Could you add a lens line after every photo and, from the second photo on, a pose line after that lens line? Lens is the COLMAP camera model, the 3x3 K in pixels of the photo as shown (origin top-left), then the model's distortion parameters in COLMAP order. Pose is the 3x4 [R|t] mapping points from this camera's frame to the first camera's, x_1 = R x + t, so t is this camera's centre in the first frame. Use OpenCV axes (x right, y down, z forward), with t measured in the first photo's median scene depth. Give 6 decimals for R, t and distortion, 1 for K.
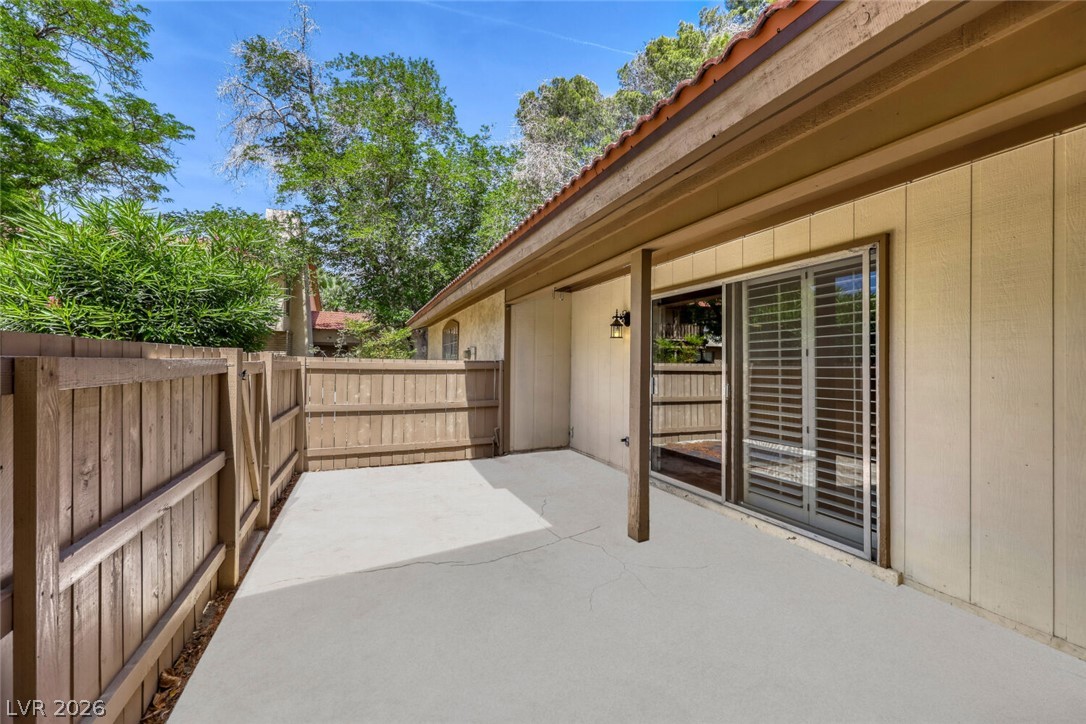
lens RADIAL K [[436.3, 0, 543.0], [0, 436.3, 362.0], [0, 0, 1]] dist [0.000826, 0.000396]
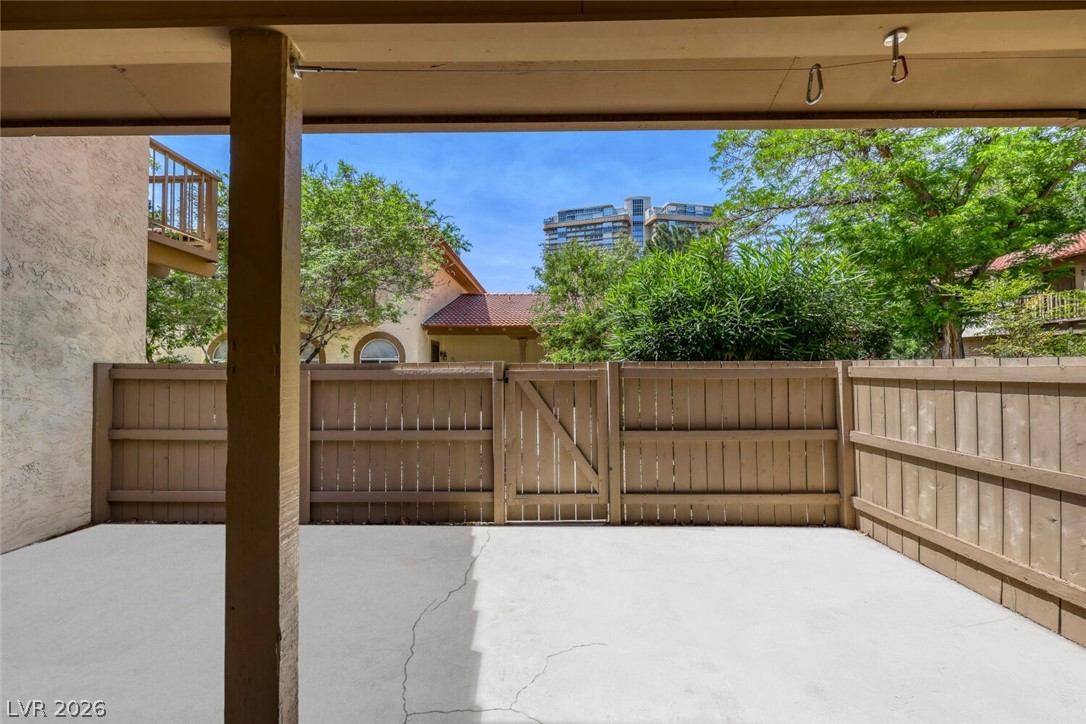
lens RADIAL K [[436.3, 0, 543.0], [0, 436.3, 362.0], [0, 0, 1]] dist [0.000826, 0.000396]
pose [[-0.404818, -0.026979, -0.913999, 0.265910], [0.008015, 0.999422, -0.033050, 0.008957], [0.914362, -0.020705, -0.404368, 0.798267]]
